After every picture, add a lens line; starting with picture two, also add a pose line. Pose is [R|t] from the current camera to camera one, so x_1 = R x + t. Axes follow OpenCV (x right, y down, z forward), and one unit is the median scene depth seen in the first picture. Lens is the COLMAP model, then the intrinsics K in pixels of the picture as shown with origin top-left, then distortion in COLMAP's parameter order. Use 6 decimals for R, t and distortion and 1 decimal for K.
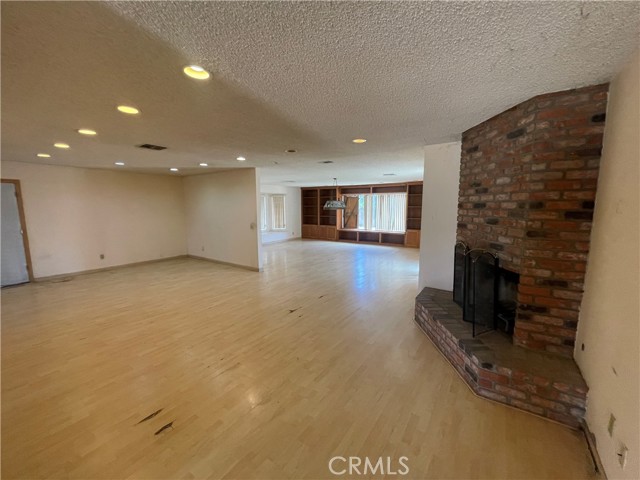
lens RADIAL K [[258.7, 0, 320.0], [0, 258.7, 240.0], [0, 0, 1]] dist [-0.000528, -0.000147]
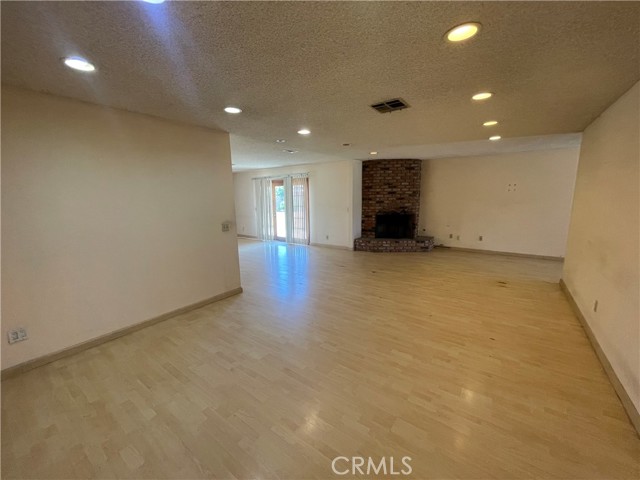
lens RADIAL K [[258.7, 0, 320.0], [0, 258.7, 240.0], [0, 0, 1]] dist [-0.000528, -0.000147]
pose [[0.015573, -0.171467, 0.985067, -1.608646], [0.141632, 0.975631, 0.167585, -0.172167], [-0.989797, 0.136907, 0.039478, 1.384465]]
